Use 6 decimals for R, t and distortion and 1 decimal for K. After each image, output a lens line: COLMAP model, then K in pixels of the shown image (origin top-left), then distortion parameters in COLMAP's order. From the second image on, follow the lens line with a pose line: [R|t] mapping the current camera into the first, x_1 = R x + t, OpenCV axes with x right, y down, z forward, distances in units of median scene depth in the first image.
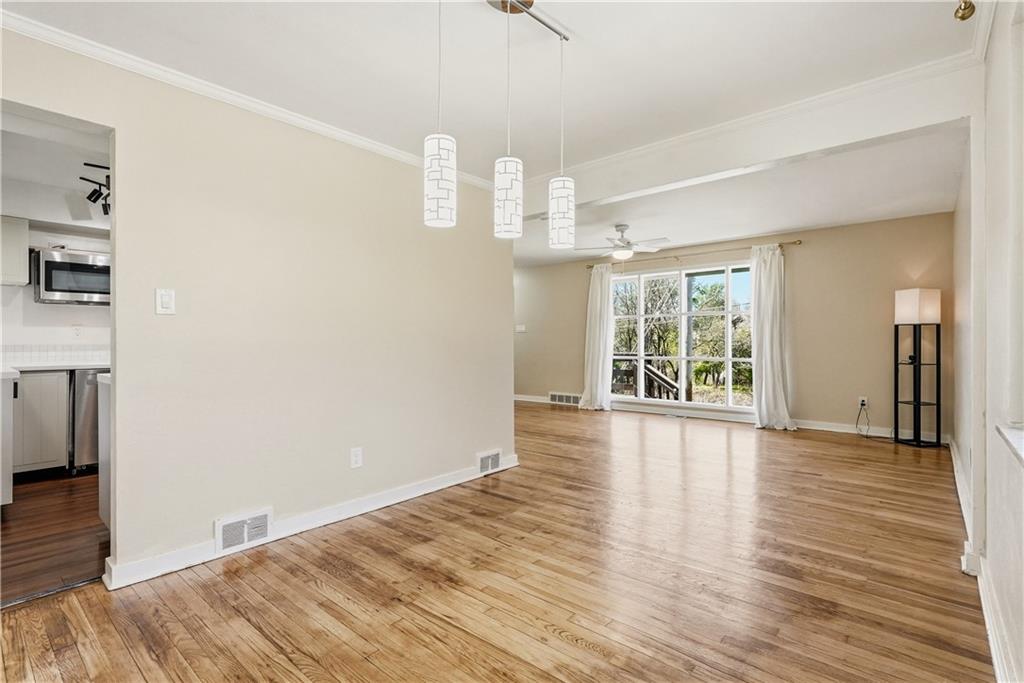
lens RADIAL K [[482.3, 0, 519.8], [0, 482.3, 338.8], [0, 0, 1]] dist [-0.000417, -0.000543]
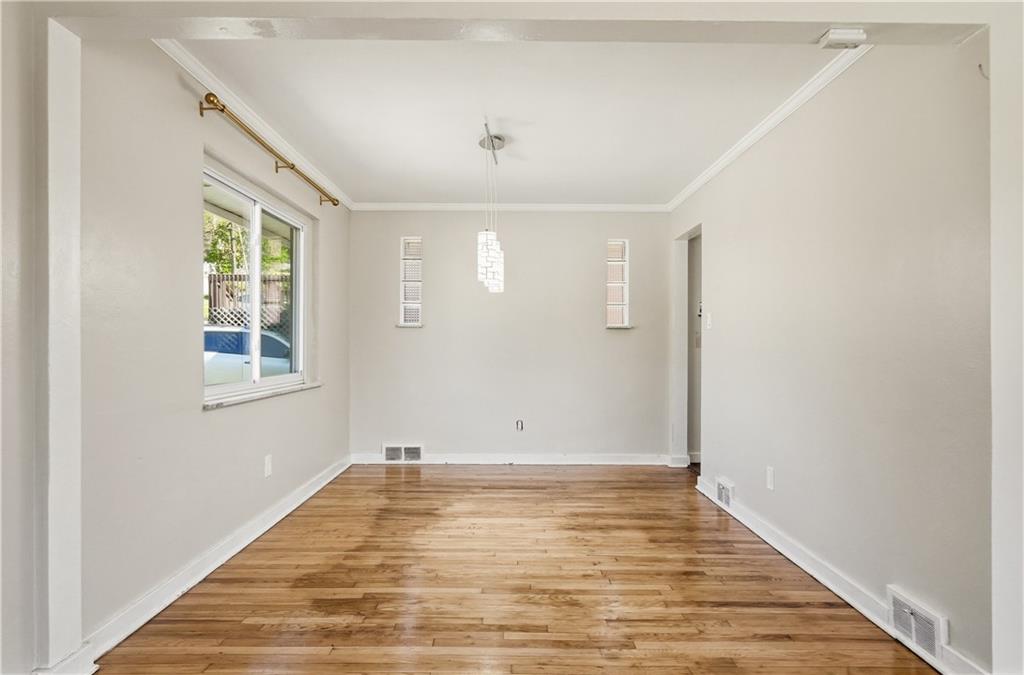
lens RADIAL K [[591.4, 0, 507.6], [0, 591.4, 346.0], [0, 0, 1]] dist [-0.006507, 0.000474]
pose [[-0.763869, 0.000495, -0.645372, 0.461869], [0.000862, 1.000000, -0.000254, -0.000780], [0.645371, -0.000750, -0.763869, 0.943539]]
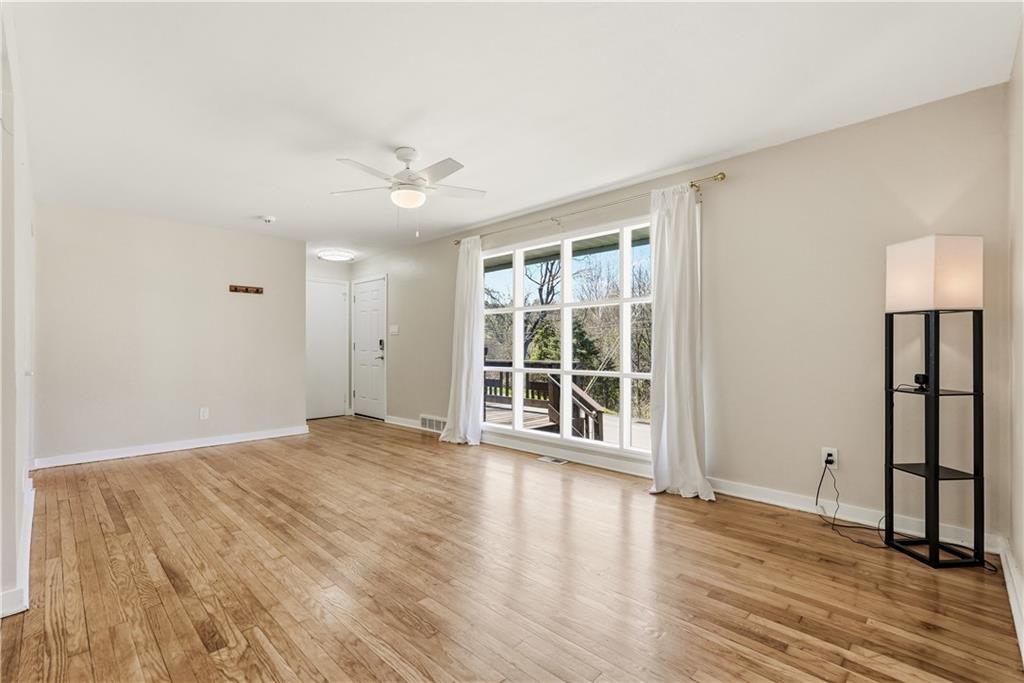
lens RADIAL K [[457.4, 0, 515.6], [0, 457.4, 344.9], [0, 0, 1]] dist [-0.011992, 0.005625]
pose [[0.997852, 0.000766, -0.065509, 0.423641], [-0.000769, 1.000000, -0.000019, 0.004335], [0.065509, 0.000070, 0.997852, 0.500903]]
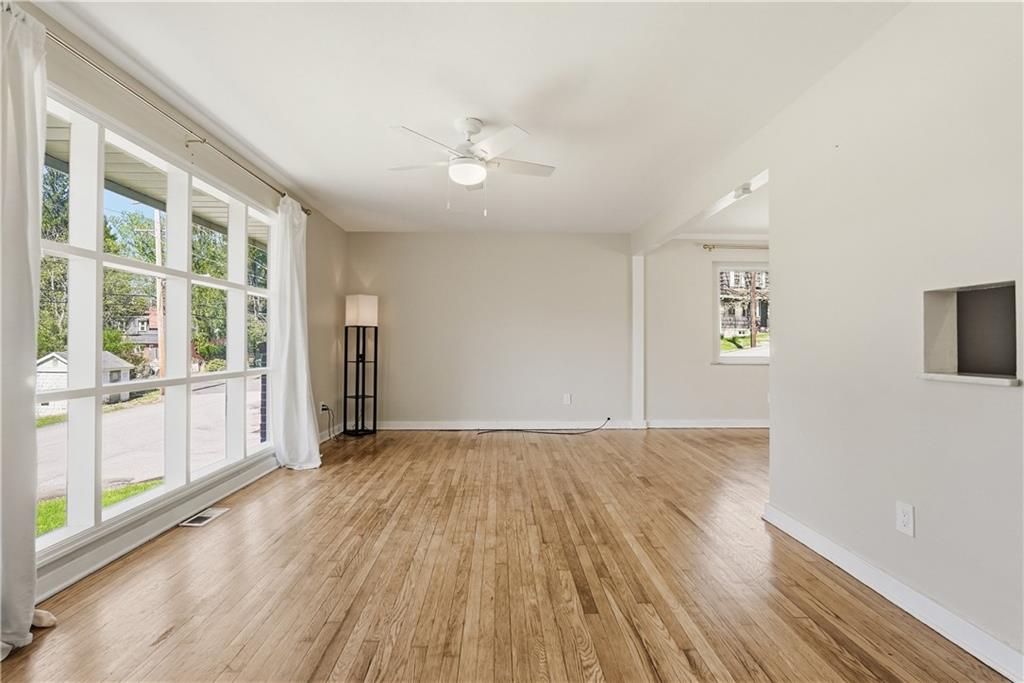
lens RADIAL K [[457.4, 0, 505.5], [0, 457.4, 340.8], [0, 0, 1]] dist [-0.011992, 0.005625]
pose [[-0.652683, 0.005138, 0.757613, -0.234928], [-0.002074, 0.999961, -0.008569, 0.013313], [-0.757628, -0.007164, -0.652647, 1.471033]]
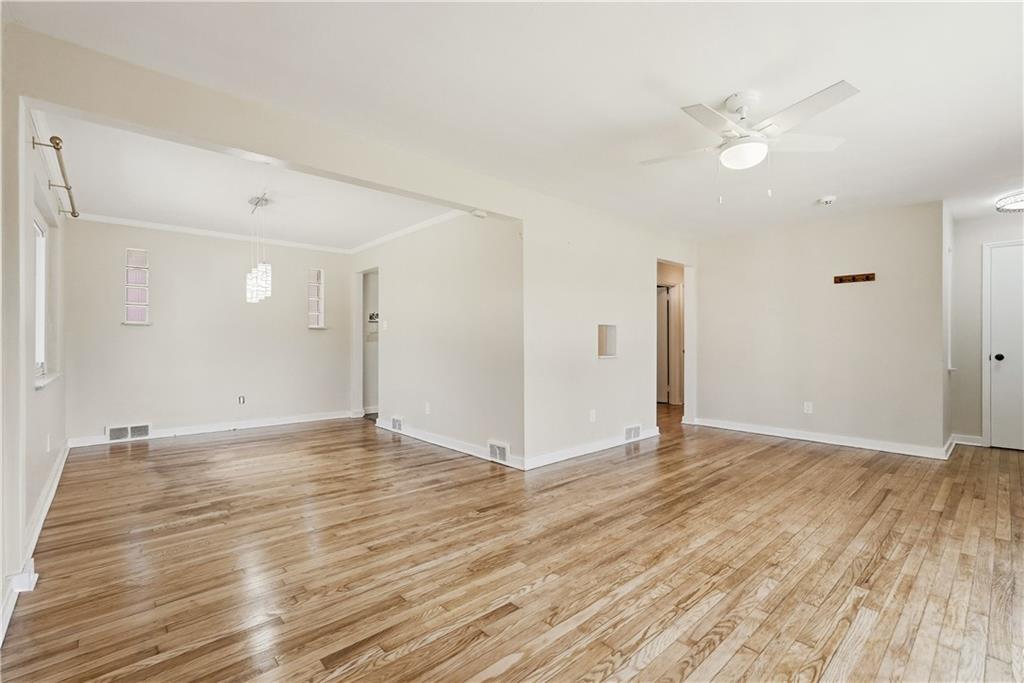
lens RADIAL K [[457.4, 0, 515.7], [0, 457.4, 341.6], [0, 0, 1]] dist [-0.011992, 0.005625]
pose [[-0.135178, -0.000532, -0.990821, 0.770197], [0.004780, 0.999988, -0.001189, 0.005974], [0.990810, -0.004897, -0.135174, 0.949081]]
